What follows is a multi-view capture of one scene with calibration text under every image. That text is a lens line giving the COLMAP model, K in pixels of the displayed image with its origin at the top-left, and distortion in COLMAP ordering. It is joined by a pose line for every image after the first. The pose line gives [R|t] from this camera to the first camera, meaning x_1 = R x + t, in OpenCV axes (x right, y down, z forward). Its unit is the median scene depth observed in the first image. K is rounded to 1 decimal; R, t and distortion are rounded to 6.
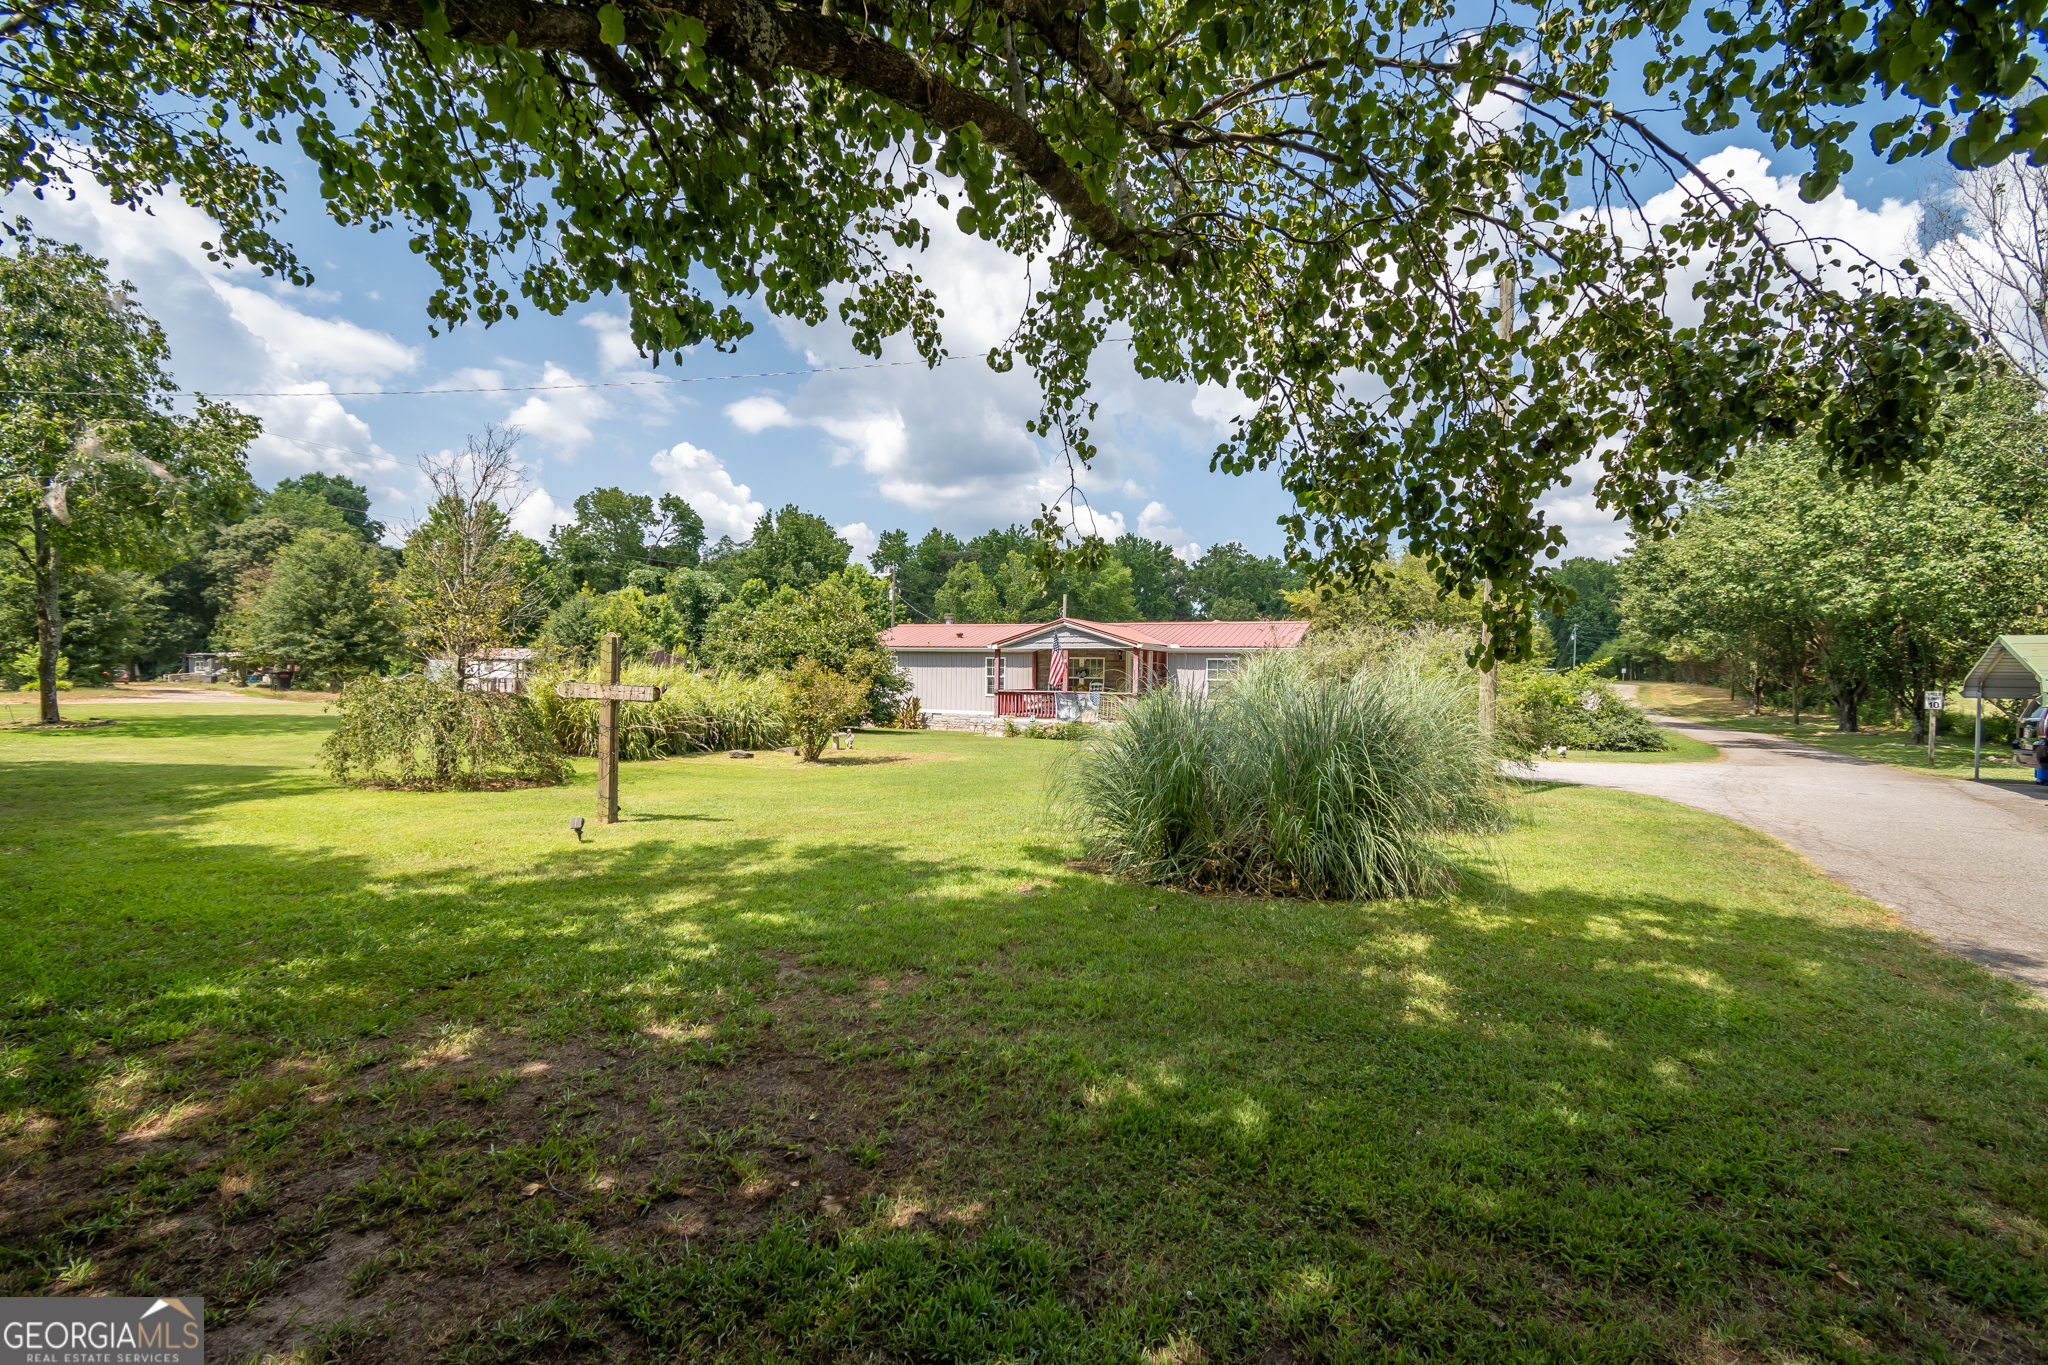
lens RADIAL K [[876.4, 0, 1013.8], [0, 876.4, 648.4], [0, 0, 1]] dist [0.001104, -0.000130]
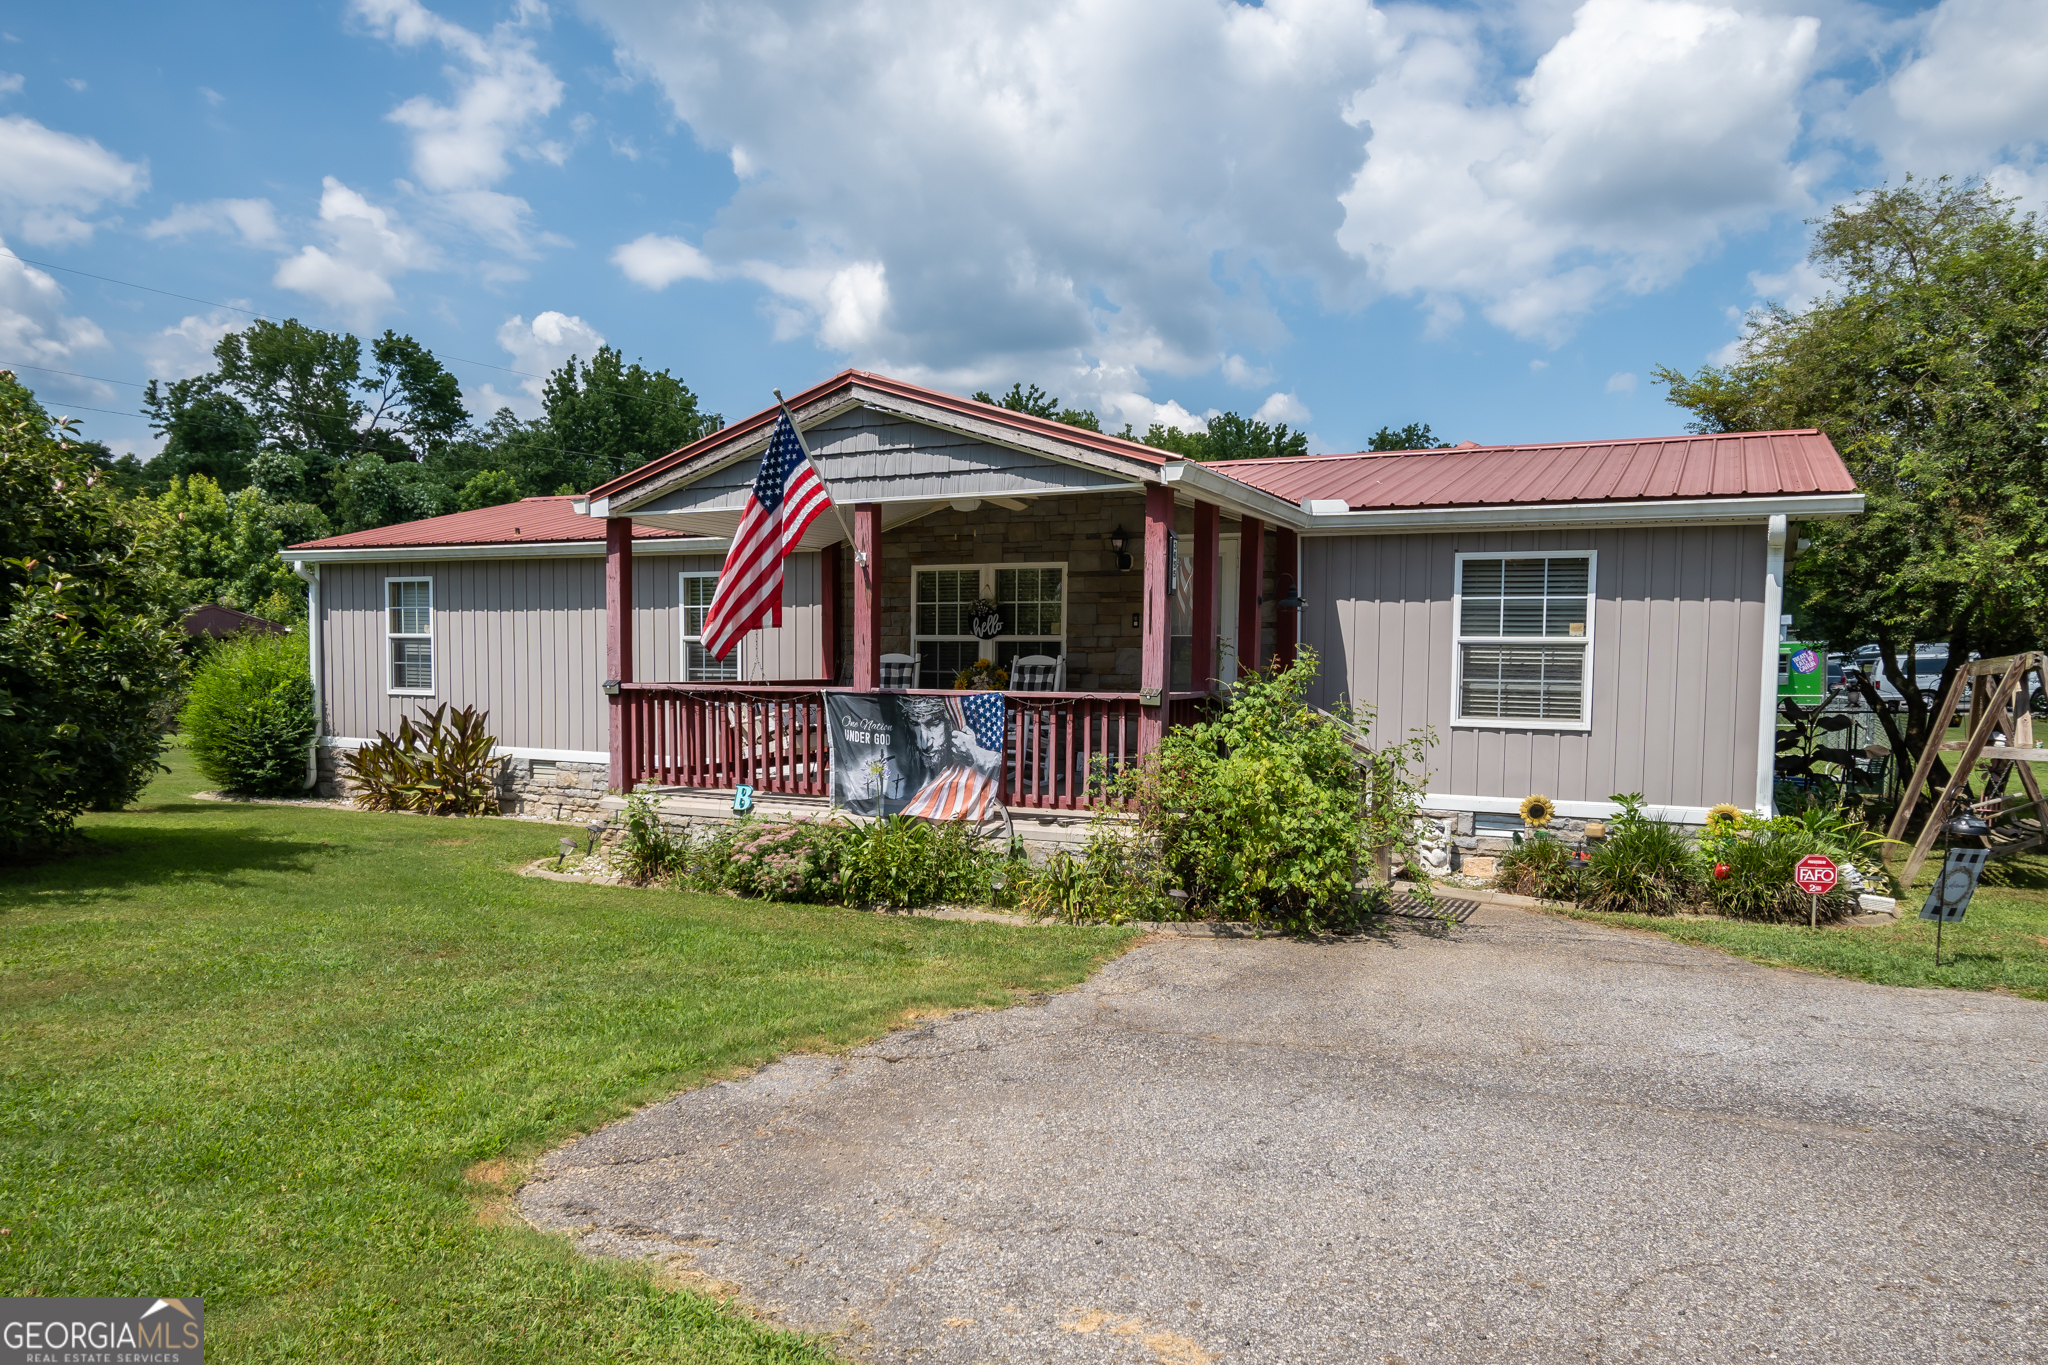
lens RADIAL K [[1339.1, 0, 1024.0], [0, 1339.1, 682.5], [0, 0, 1]] dist [-0.006760, 0.002458]
pose [[0.999648, -0.000879, -0.026499, 0.027448], [0.002049, 0.999023, 0.044146, 0.007905], [0.026434, -0.044185, 0.998674, 0.158423]]
